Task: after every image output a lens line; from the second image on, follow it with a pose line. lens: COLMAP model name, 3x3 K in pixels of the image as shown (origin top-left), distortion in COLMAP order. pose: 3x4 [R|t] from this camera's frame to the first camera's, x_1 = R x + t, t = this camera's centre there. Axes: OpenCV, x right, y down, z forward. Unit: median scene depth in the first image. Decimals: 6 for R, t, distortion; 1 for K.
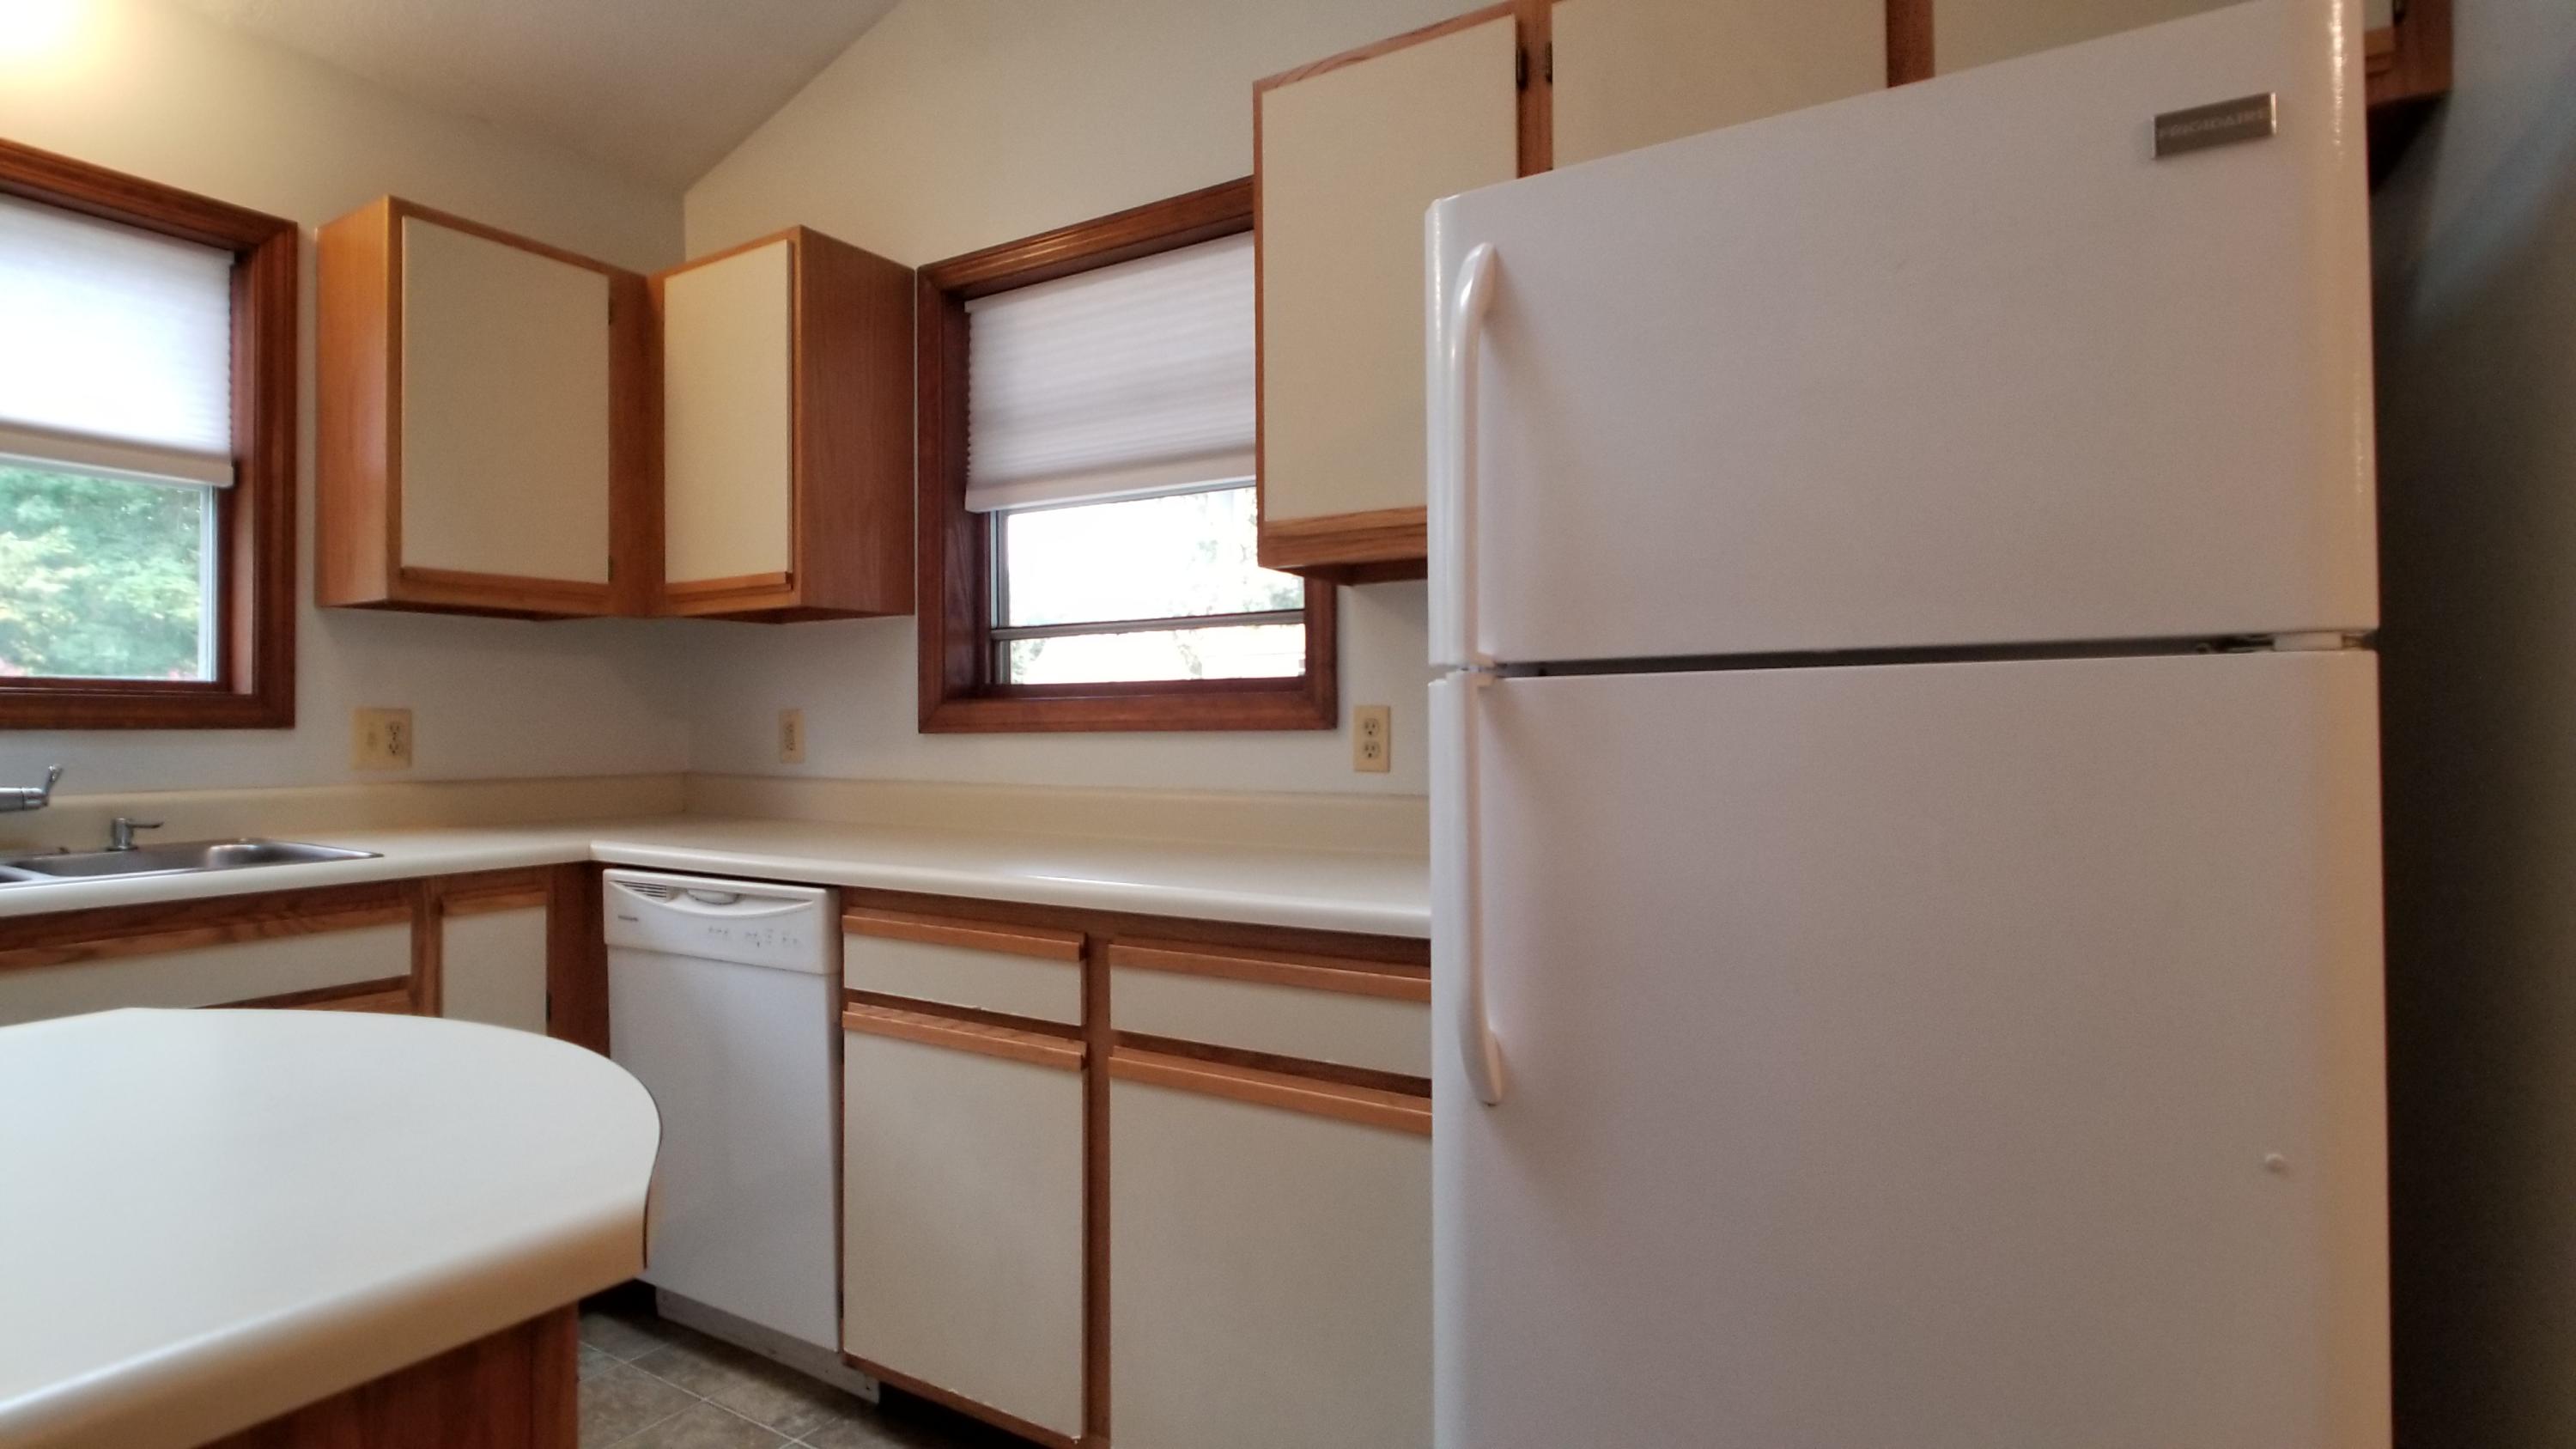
lens RADIAL K [[1292.1, 0, 1286.2], [0, 1292.1, 721.0], [0, 0, 1]] dist [0.005653, -0.003443]
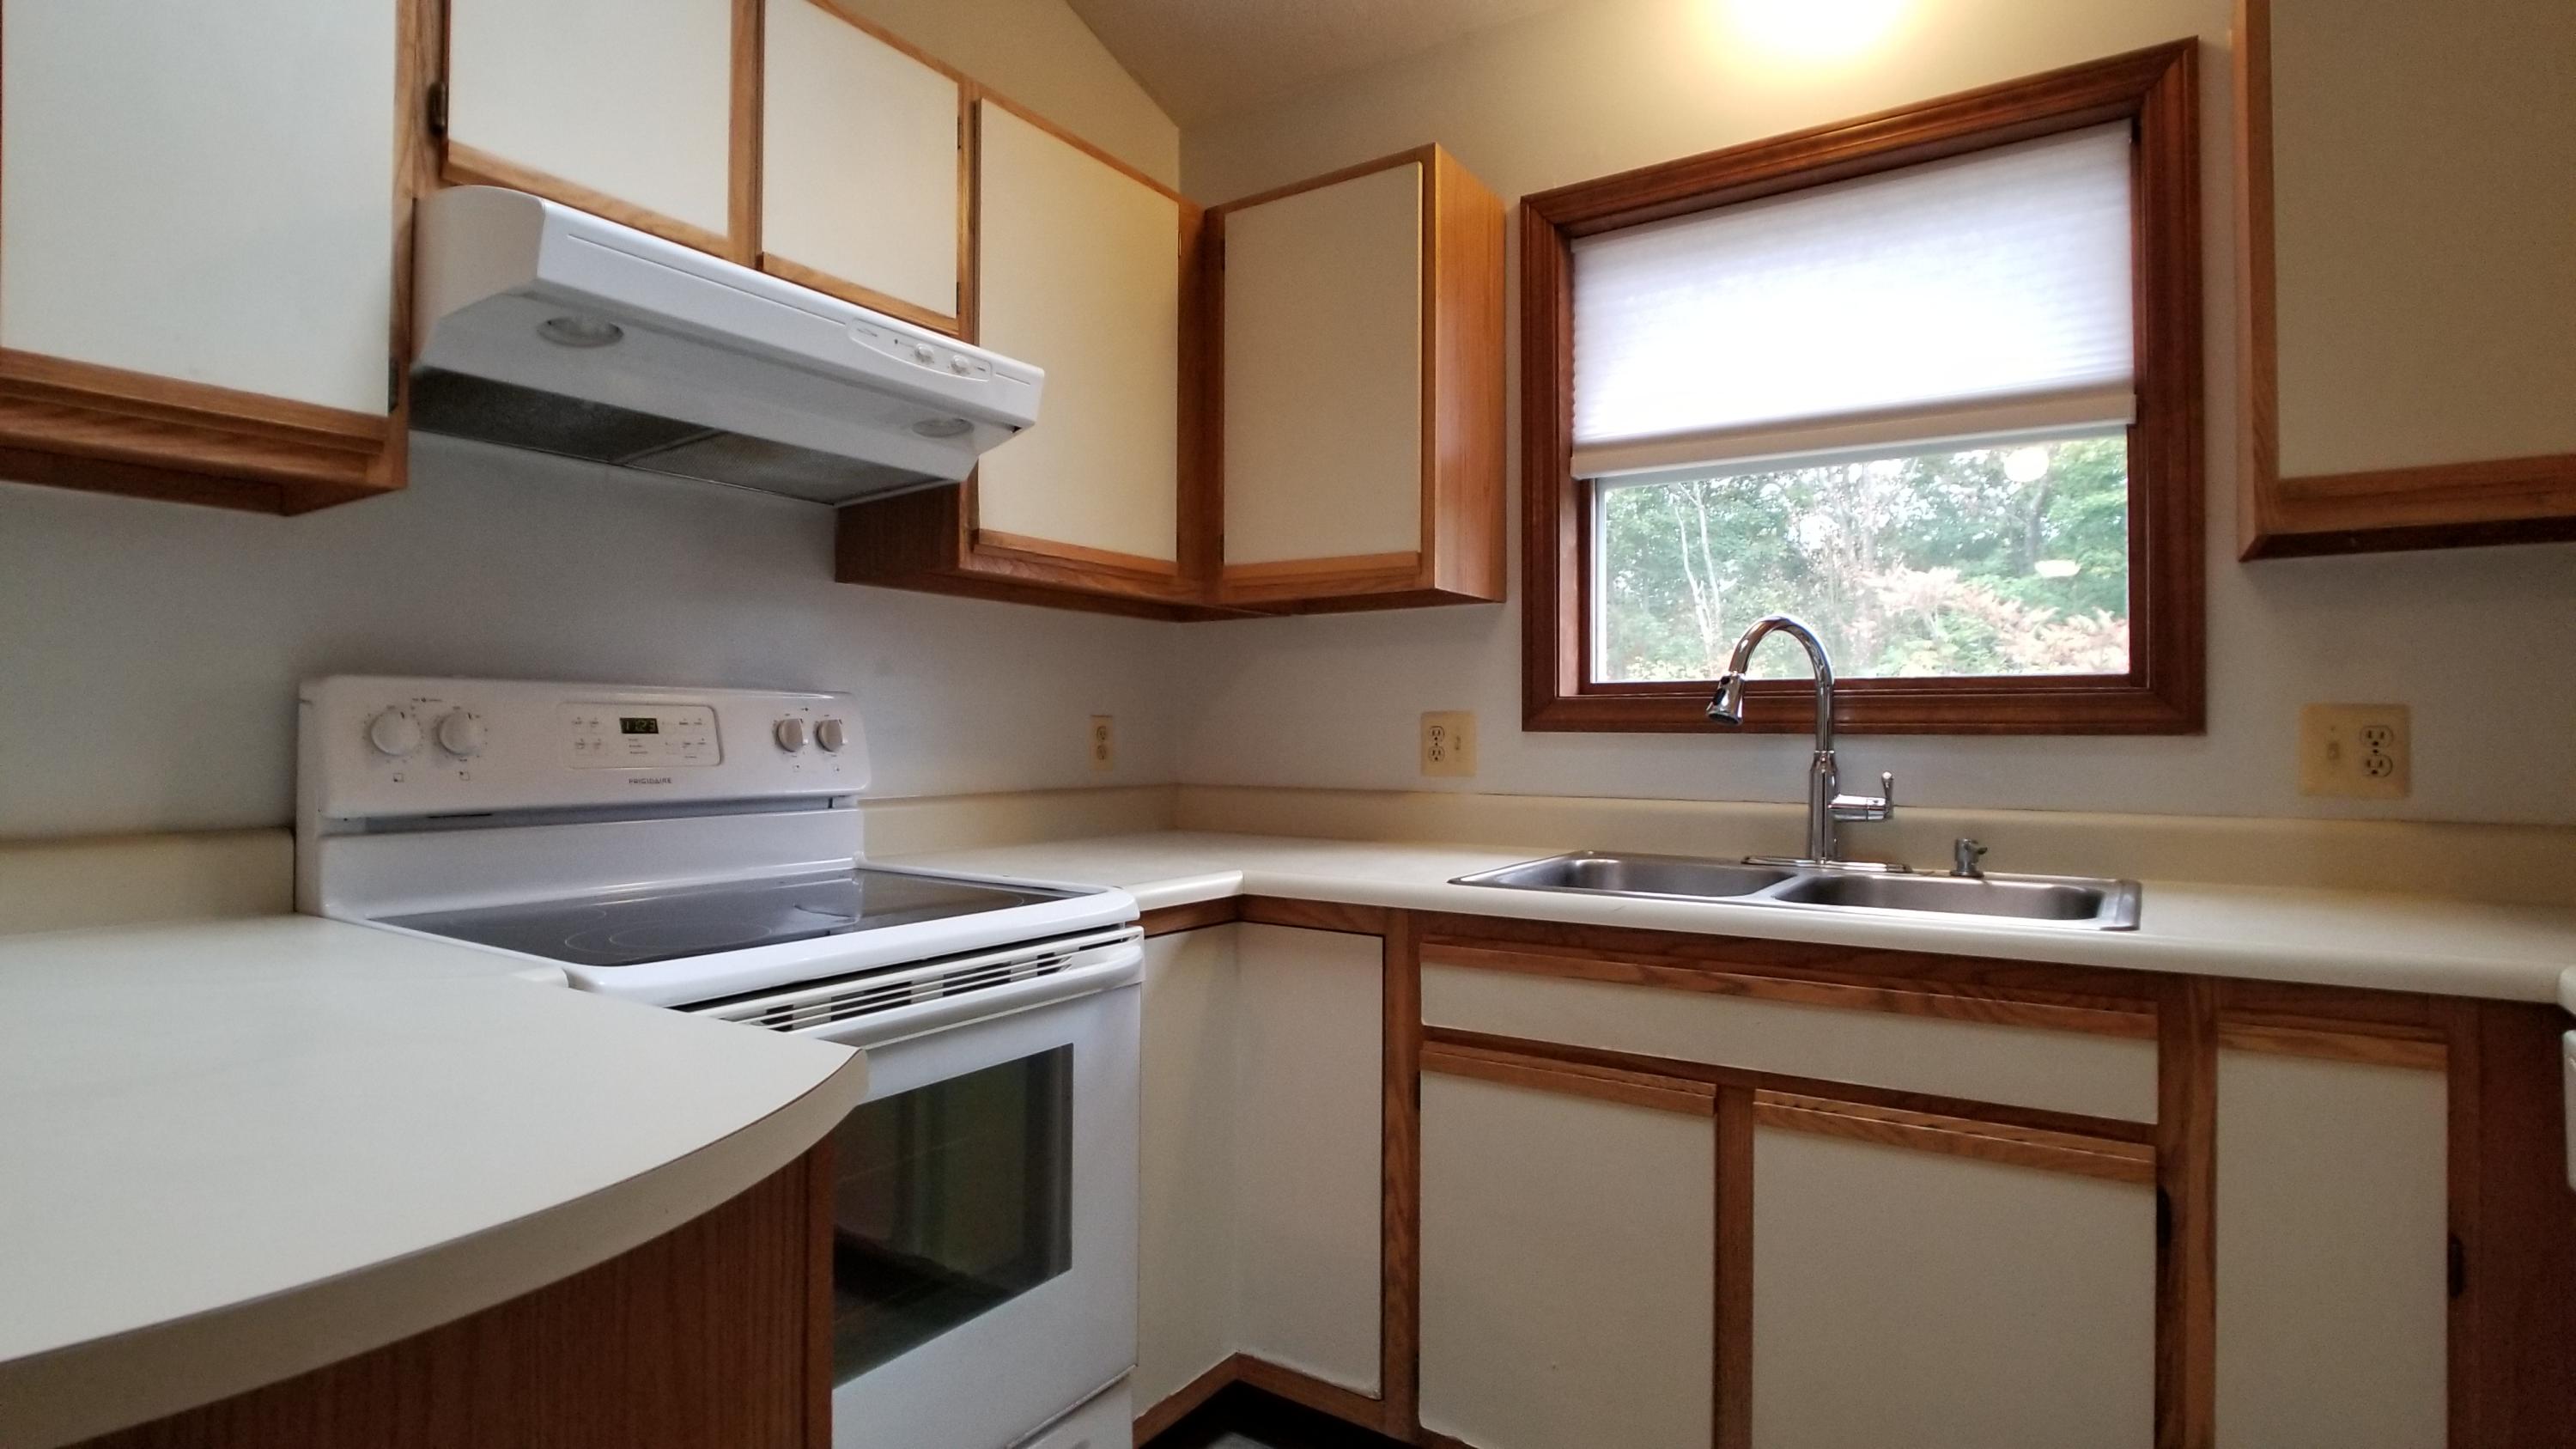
lens RADIAL K [[1292.1, 0, 1263.7], [0, 1292.1, 717.5], [0, 0, 1]] dist [0.005653, -0.003443]
pose [[-0.044182, -0.013088, -0.998938, -0.024775], [0.001425, 0.999912, -0.013164, 0.005079], [0.999022, -0.002005, -0.044160, 0.526094]]
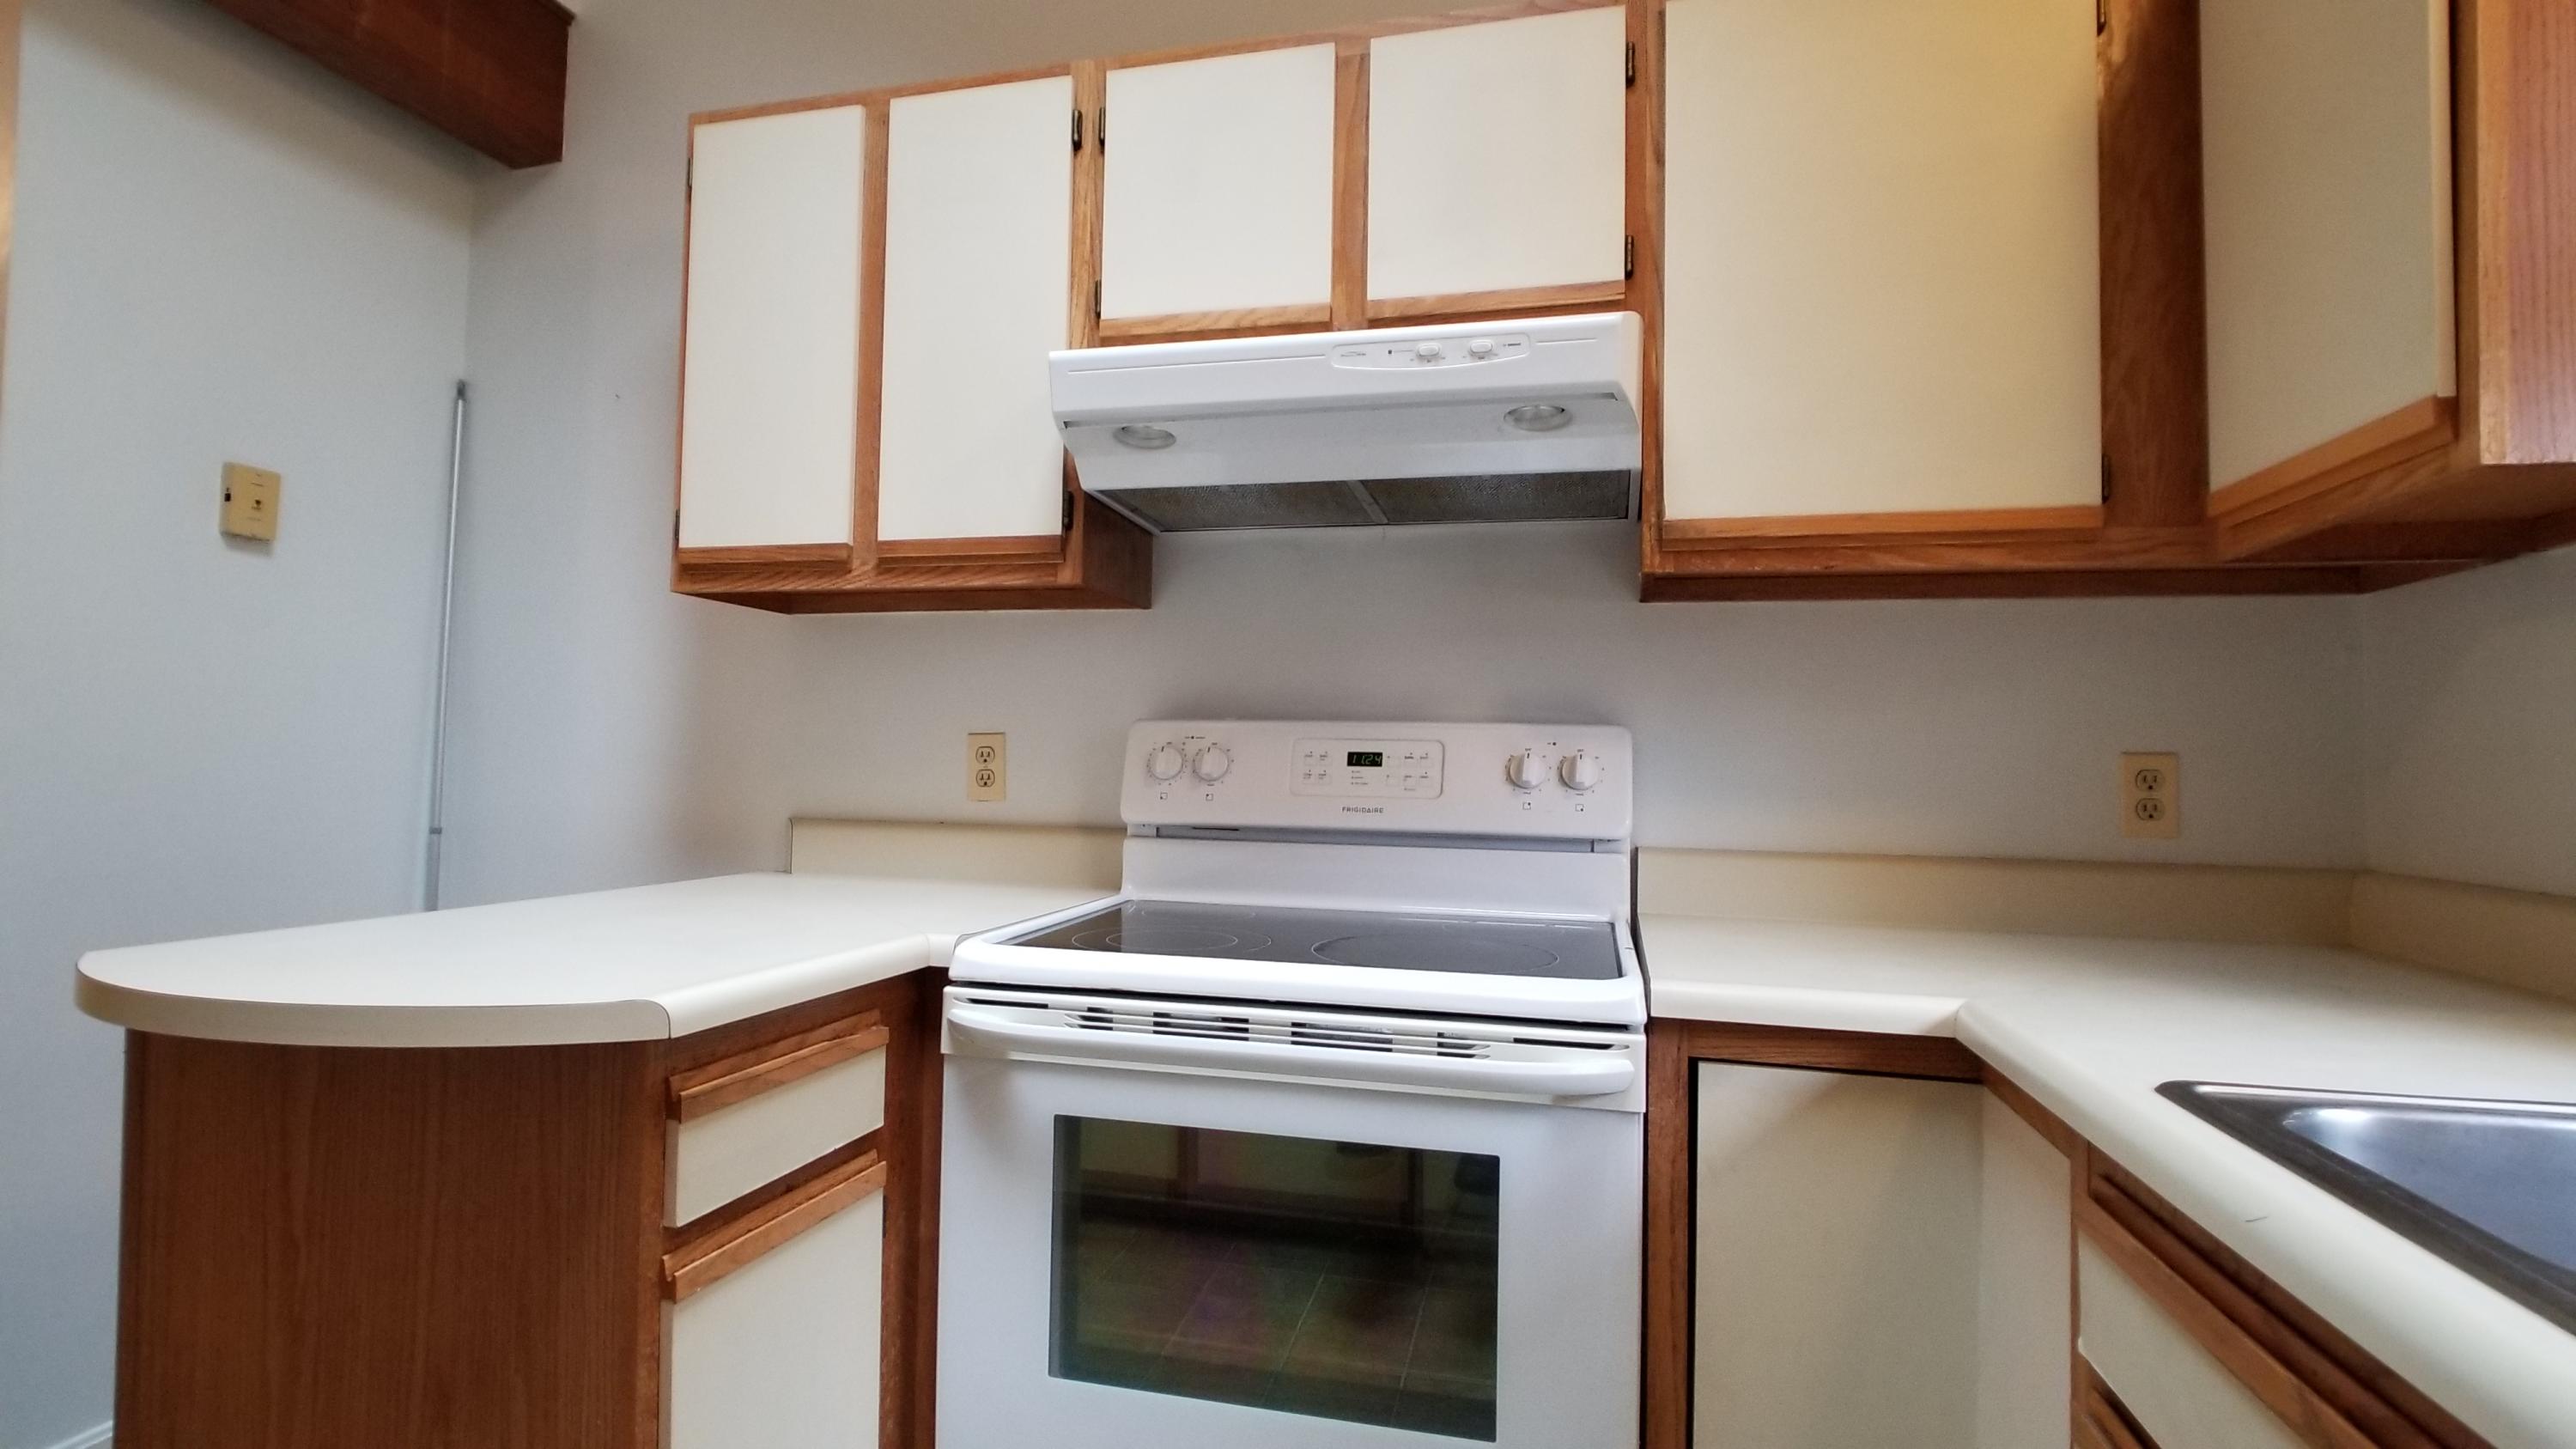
lens RADIAL K [[1292.1, 0, 1264.5], [0, 1292.1, 720.9], [0, 0, 1]] dist [0.005653, -0.003443]
pose [[-0.957500, -0.028374, -0.287035, -0.169924], [-0.018316, 0.999122, -0.037668, 0.005823], [0.287852, -0.030810, -0.957179, 0.651405]]
